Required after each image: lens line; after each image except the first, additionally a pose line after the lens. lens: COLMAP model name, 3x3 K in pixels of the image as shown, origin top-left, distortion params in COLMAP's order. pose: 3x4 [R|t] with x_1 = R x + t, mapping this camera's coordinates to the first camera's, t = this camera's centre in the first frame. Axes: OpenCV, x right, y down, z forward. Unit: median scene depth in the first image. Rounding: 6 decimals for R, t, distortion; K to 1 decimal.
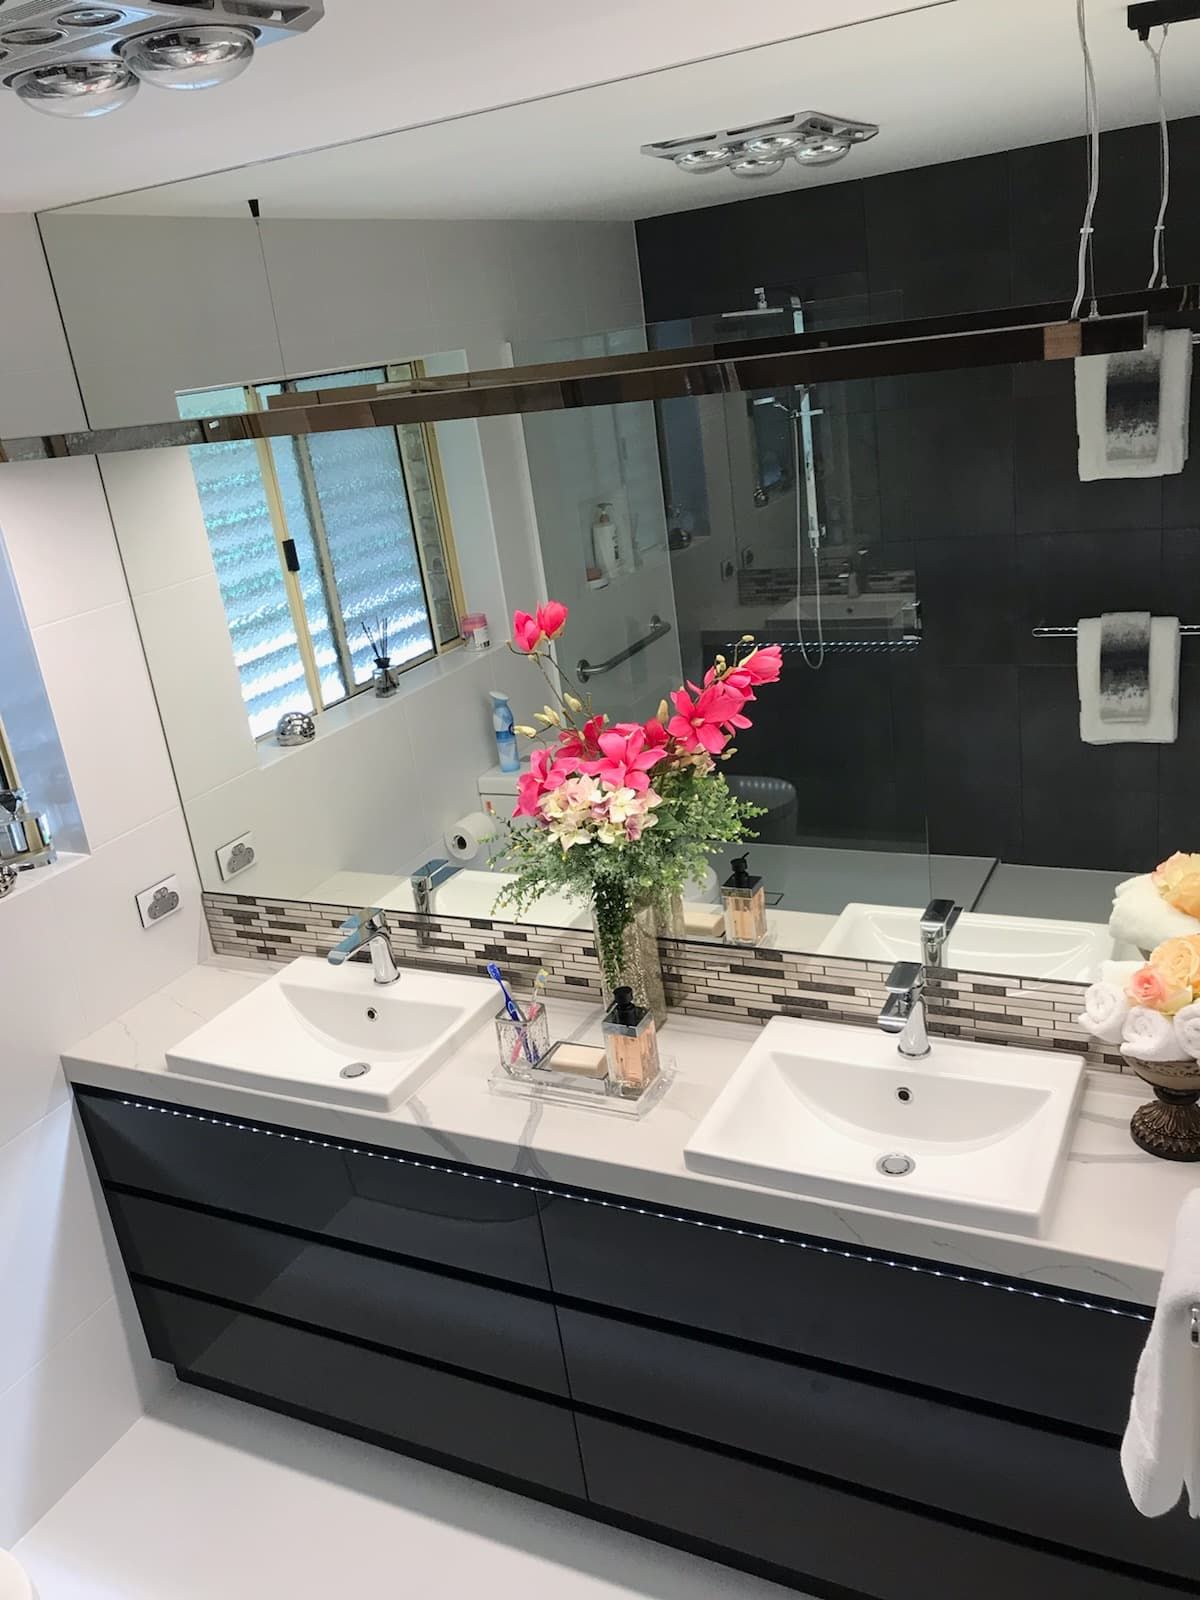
lens RADIAL K [[1311.6, 0, 600.0], [0, 1311.6, 800.0], [0, 0, 1]] dist [0.007606, 0.002780]
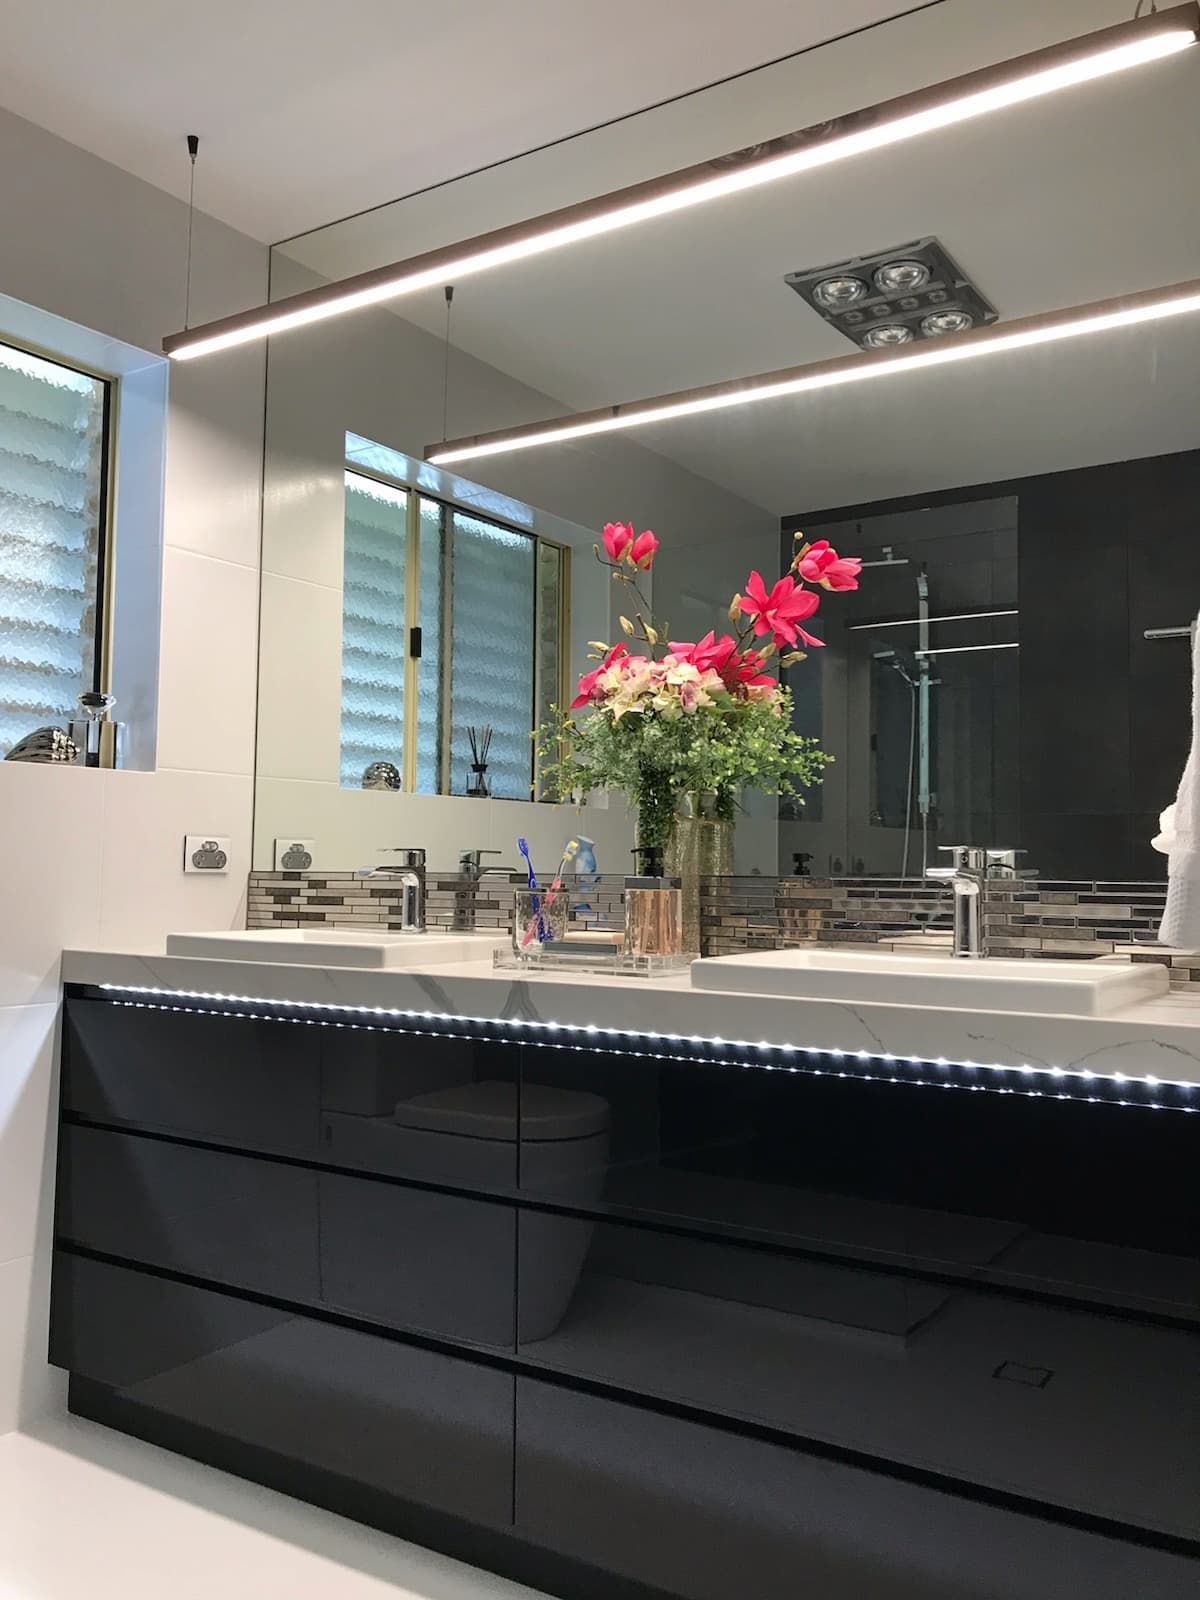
lens RADIAL K [[1299.9, 0, 600.0], [0, 1299.9, 800.0], [0, 0, 1]] dist [0.003325, -0.003629]
pose [[0.983750, 0.131485, -0.122262, 0.064695], [-0.168226, 0.912961, -0.371755, 0.338694], [0.062740, 0.386281, 0.920245, 0.103964]]
